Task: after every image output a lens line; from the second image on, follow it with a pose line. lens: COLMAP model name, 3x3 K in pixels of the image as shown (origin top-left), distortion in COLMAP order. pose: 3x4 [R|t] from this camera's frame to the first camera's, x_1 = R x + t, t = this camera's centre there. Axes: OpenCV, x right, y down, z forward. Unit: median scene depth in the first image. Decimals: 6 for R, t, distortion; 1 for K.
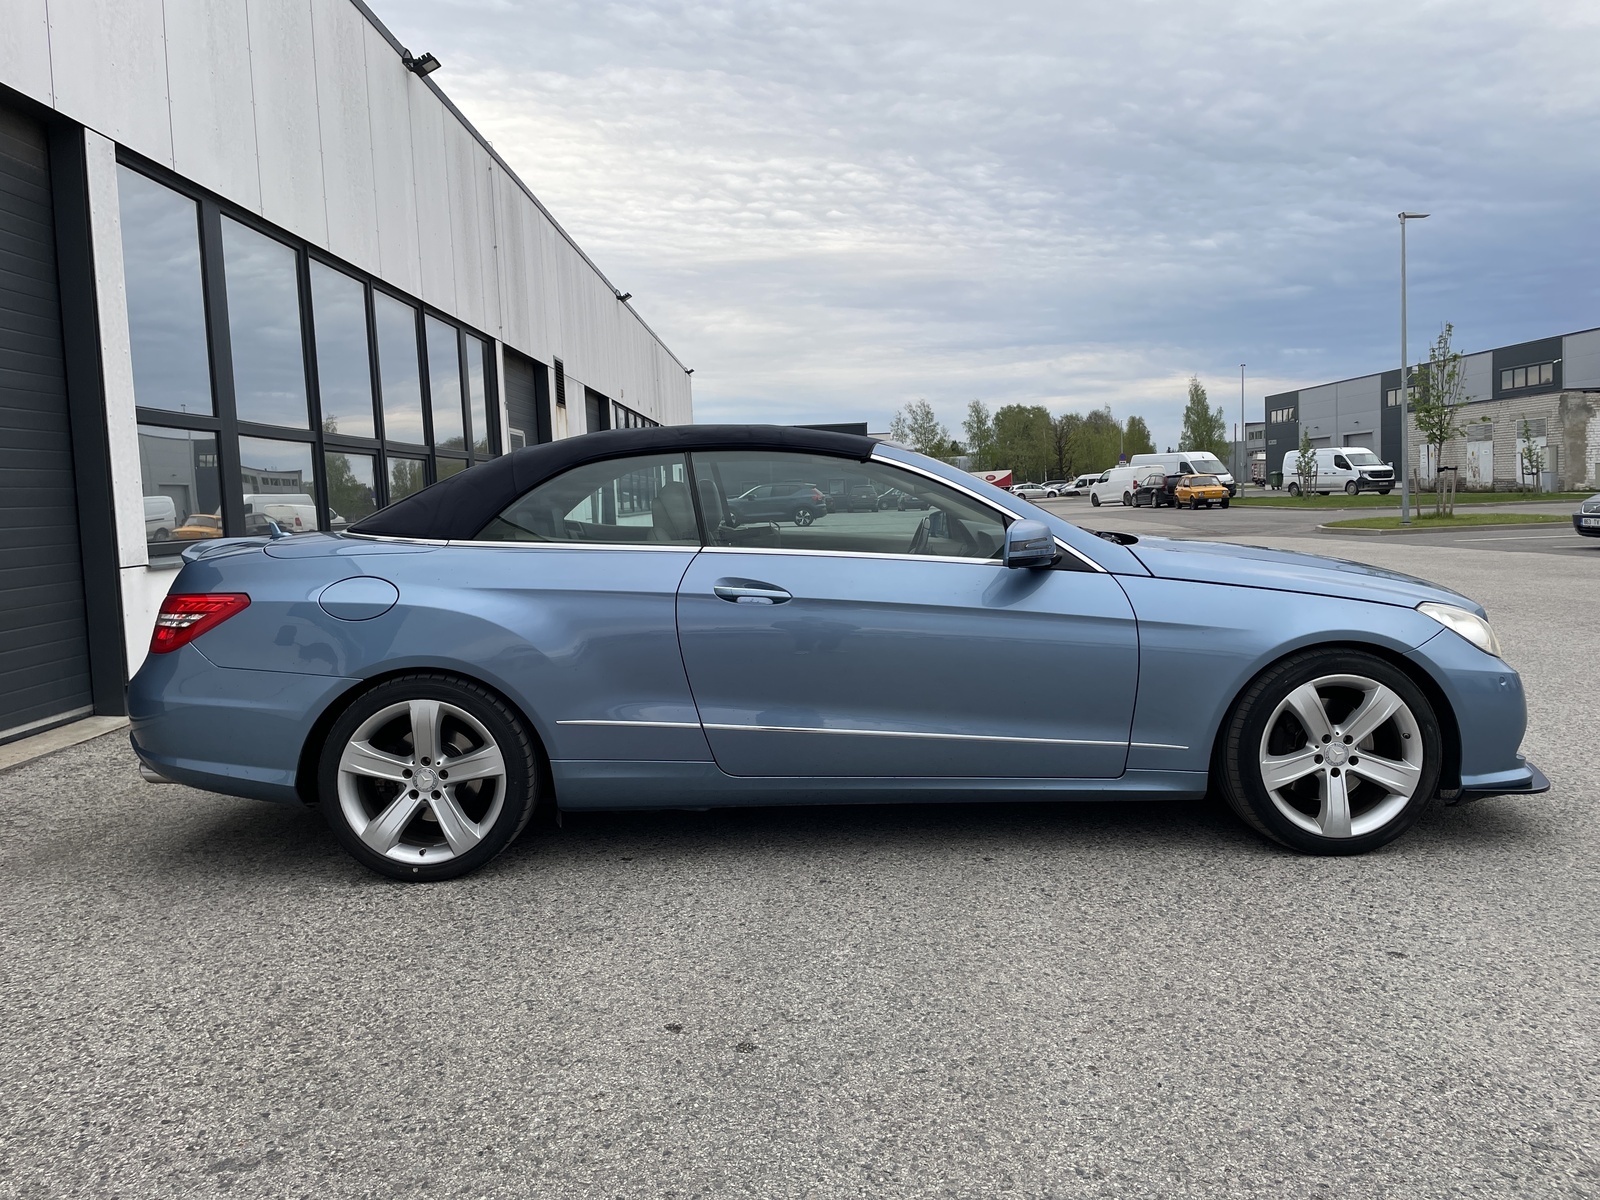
lens RADIAL K [[1217.8, 0, 792.4], [0, 1217.8, 489.9], [0, 0, 1]] dist [0.088602, -0.098082]
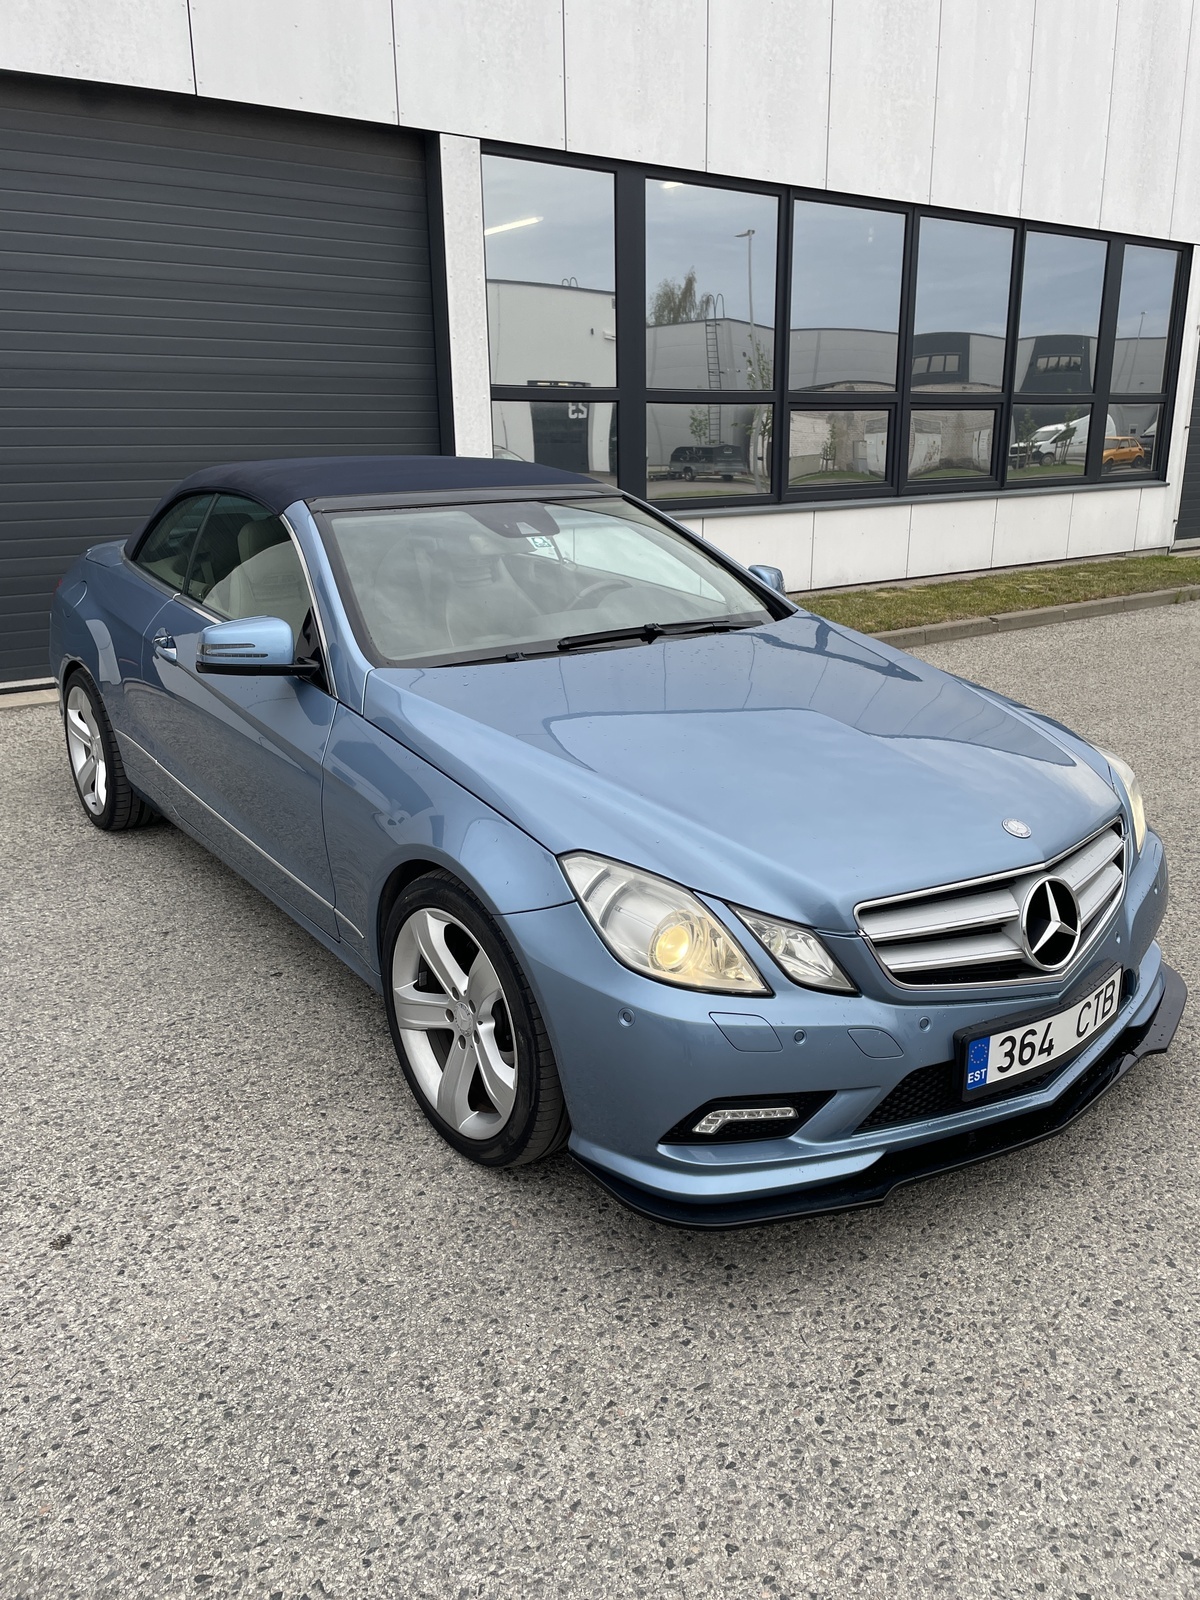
lens RADIAL K [[1225.1, 0, 601.6], [0, 1225.1, 746.8], [0, 0, 1]] dist [0.064196, -0.105261]
pose [[0.592541, 0.229863, -0.772048, 0.083781], [-0.009052, 0.960262, 0.278954, -0.010654], [0.805489, -0.158303, 0.571075, 0.059434]]
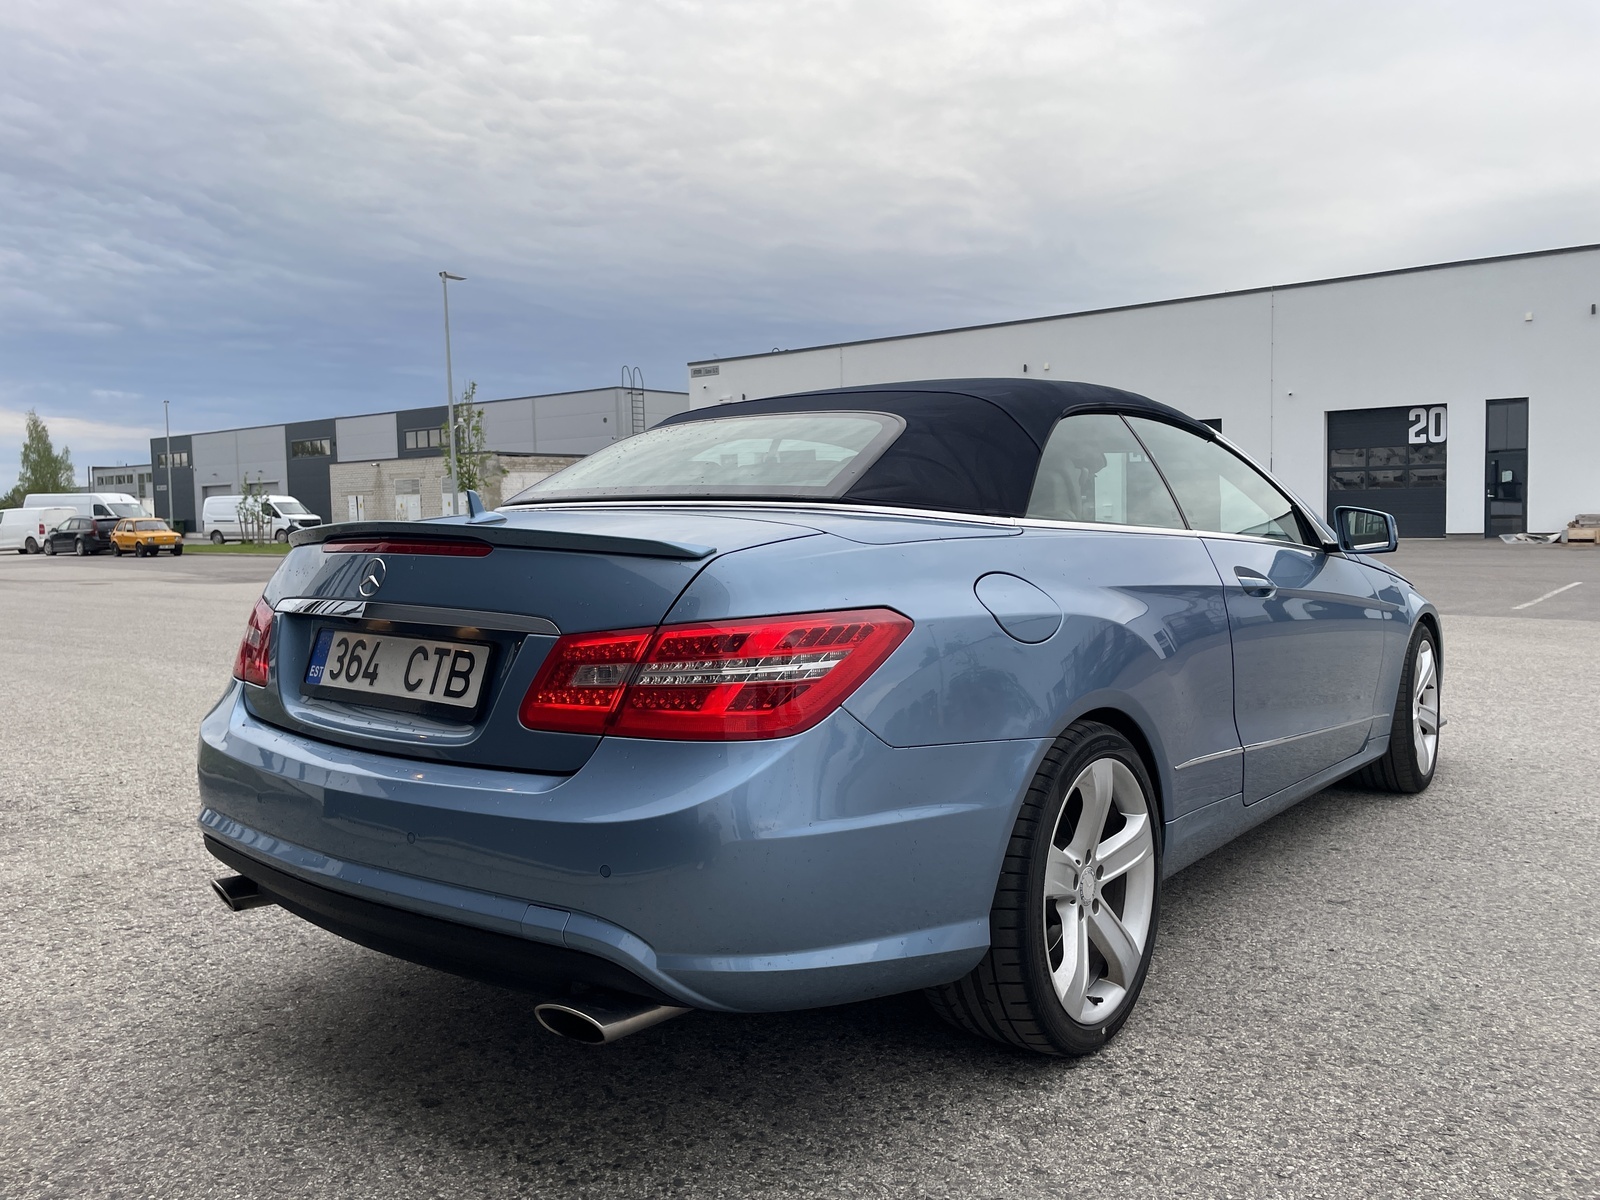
lens RADIAL K [[1225.1, 0, 807.1], [0, 1225.1, 596.4], [0, 0, 1]] dist [0.064196, -0.105261]
pose [[0.617019, -0.023666, 0.786593, -0.074646], [-0.009656, 0.999245, 0.037639, 0.005611], [-0.786889, -0.030819, 0.616324, 0.062437]]
